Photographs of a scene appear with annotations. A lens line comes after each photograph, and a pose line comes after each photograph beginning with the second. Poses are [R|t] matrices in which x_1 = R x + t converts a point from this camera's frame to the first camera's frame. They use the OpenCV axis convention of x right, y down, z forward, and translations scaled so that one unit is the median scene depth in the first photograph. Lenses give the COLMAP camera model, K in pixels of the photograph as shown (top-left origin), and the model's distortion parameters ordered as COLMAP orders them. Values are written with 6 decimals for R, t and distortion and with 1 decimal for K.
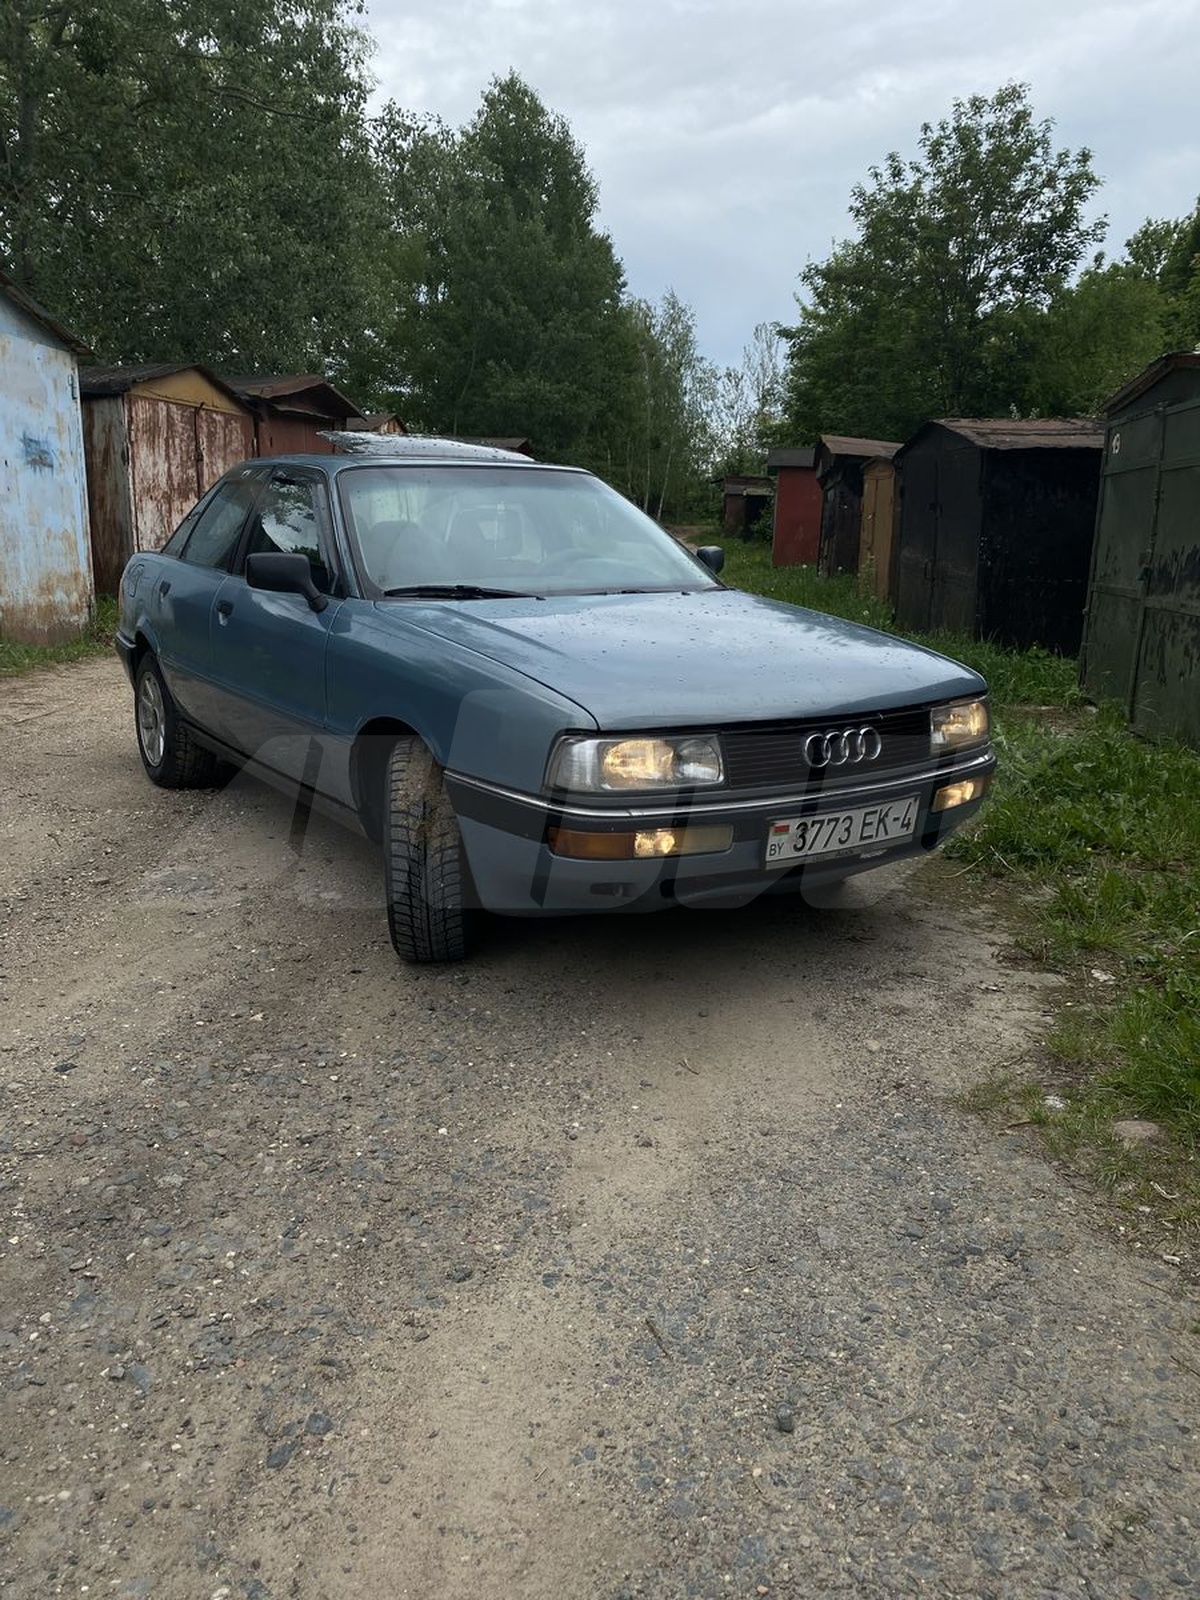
lens RADIAL K [[1214.5, 0, 593.4], [0, 1214.5, 809.4], [0, 0, 1]] dist [0.005845, -0.003479]
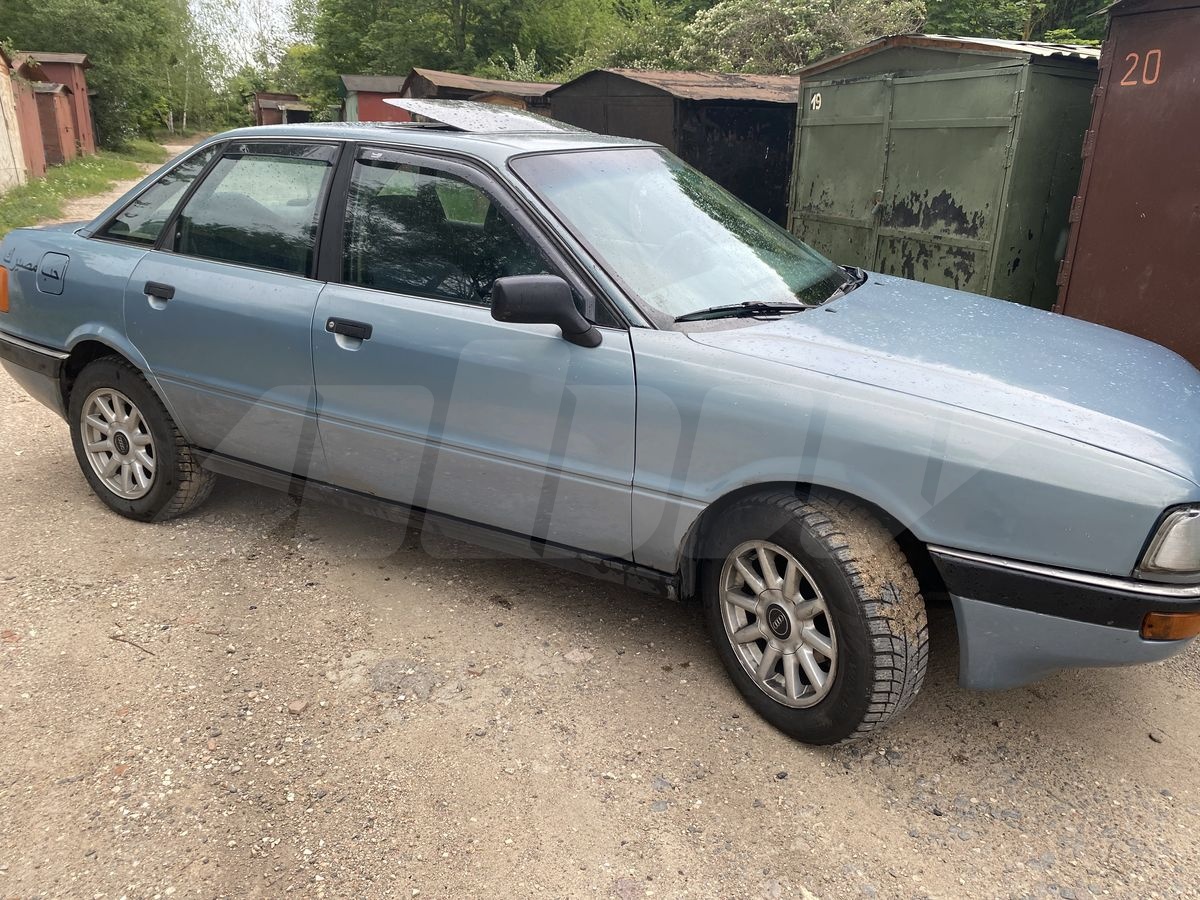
lens RADIAL K [[910.9, 0, 600.0], [0, 910.9, 450.0], [0, 0, 1]] dist [0.005845, -0.003479]
pose [[0.890008, -0.144771, 0.432351, -0.281071], [0.097952, 0.986822, 0.128796, -0.096802], [-0.445299, -0.072280, 0.892460, 0.247890]]
